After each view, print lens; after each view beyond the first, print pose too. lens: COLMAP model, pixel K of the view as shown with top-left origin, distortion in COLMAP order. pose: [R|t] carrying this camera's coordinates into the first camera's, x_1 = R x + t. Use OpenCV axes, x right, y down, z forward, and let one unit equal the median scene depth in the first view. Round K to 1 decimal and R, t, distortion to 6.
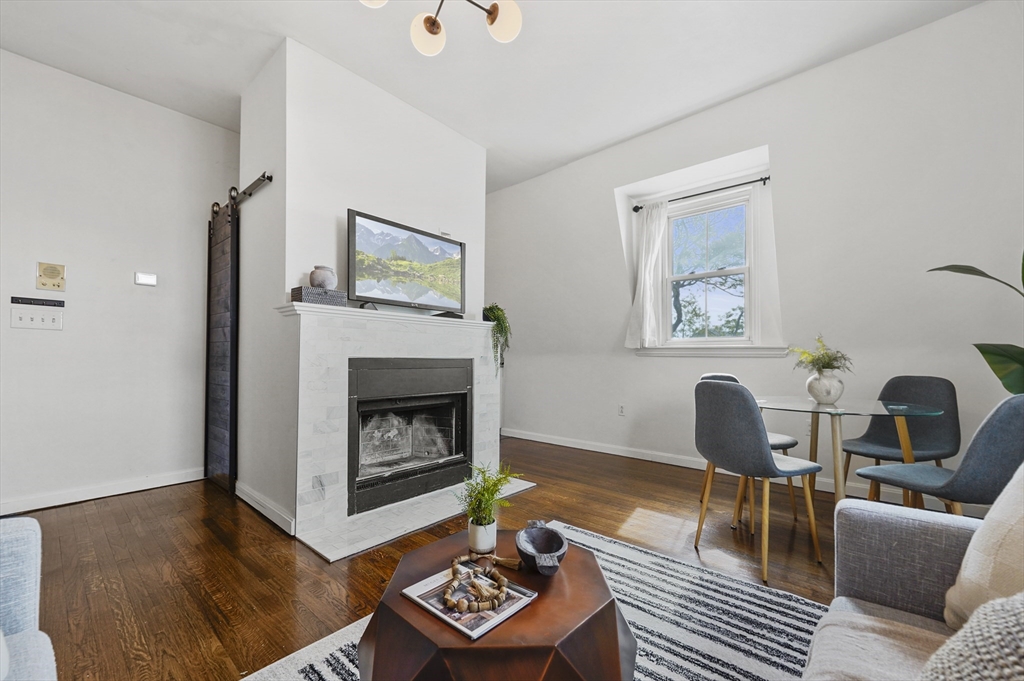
lens RADIAL K [[414.2, 0, 520.6], [0, 414.2, 365.3], [0, 0, 1]] dist [0.008947, -0.002153]
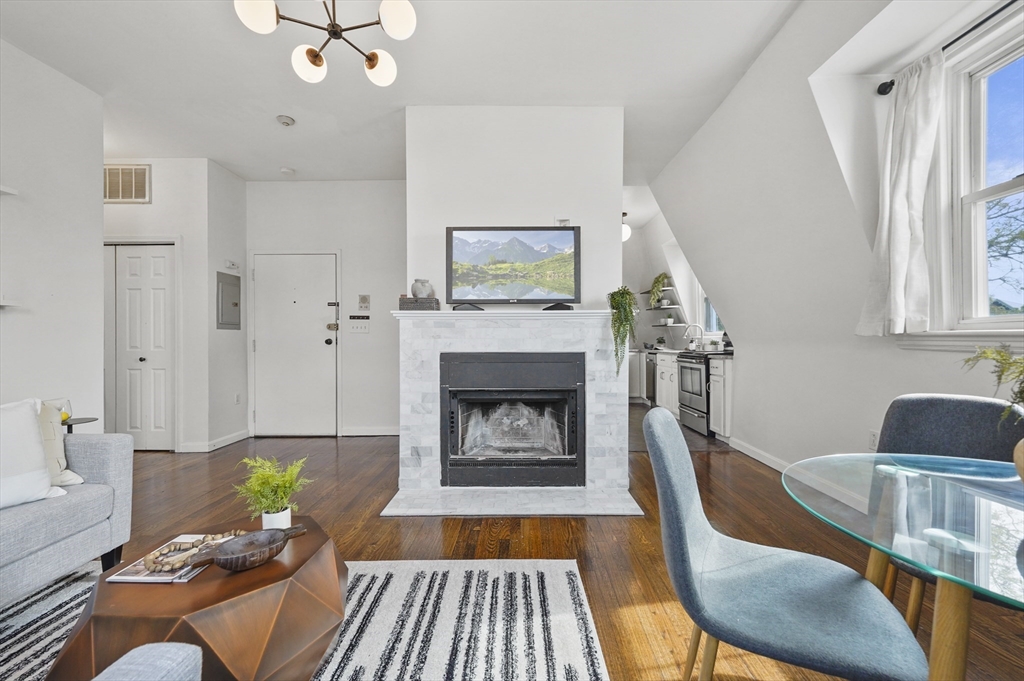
lens RADIAL K [[414.2, 0, 507.7], [0, 414.2, 338.8], [0, 0, 1]] dist [0.008947, -0.002153]
pose [[0.628237, -0.010762, -0.777947, 0.549154], [-0.001538, 0.999885, -0.015075, -0.036366], [0.778020, 0.010667, 0.628149, 0.341603]]
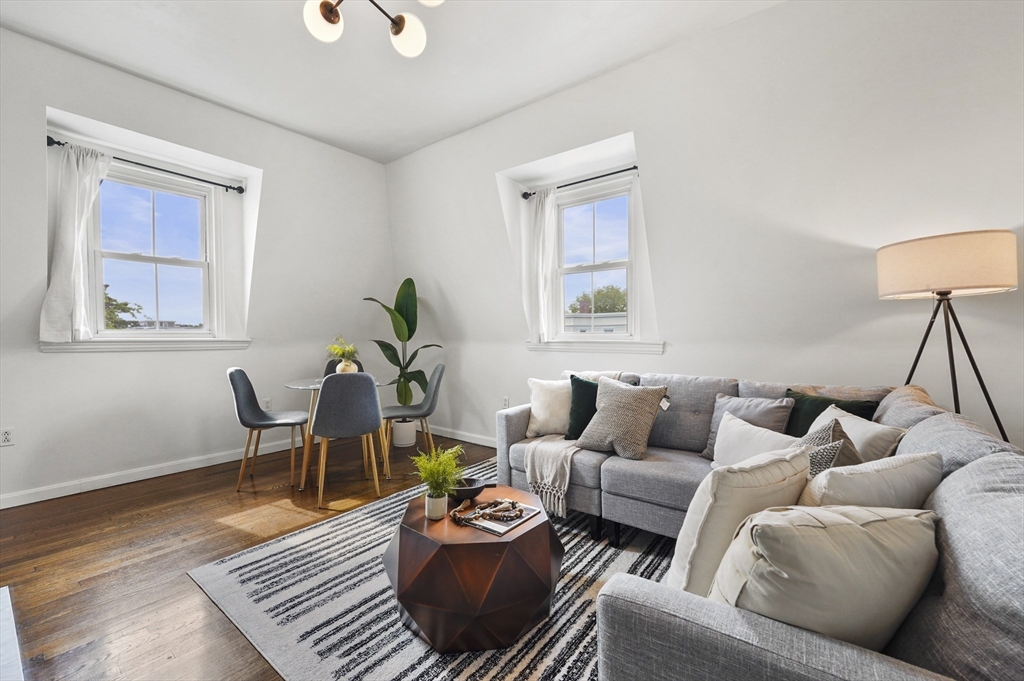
lens RADIAL K [[414.2, 0, 512.1], [0, 414.2, 336.8], [0, 0, 1]] dist [0.008947, -0.002153]
pose [[-0.047784, -0.010985, 0.998797, -0.640919], [0.016424, 0.999796, 0.011782, -0.061714], [-0.998723, 0.016967, -0.047593, 0.363390]]
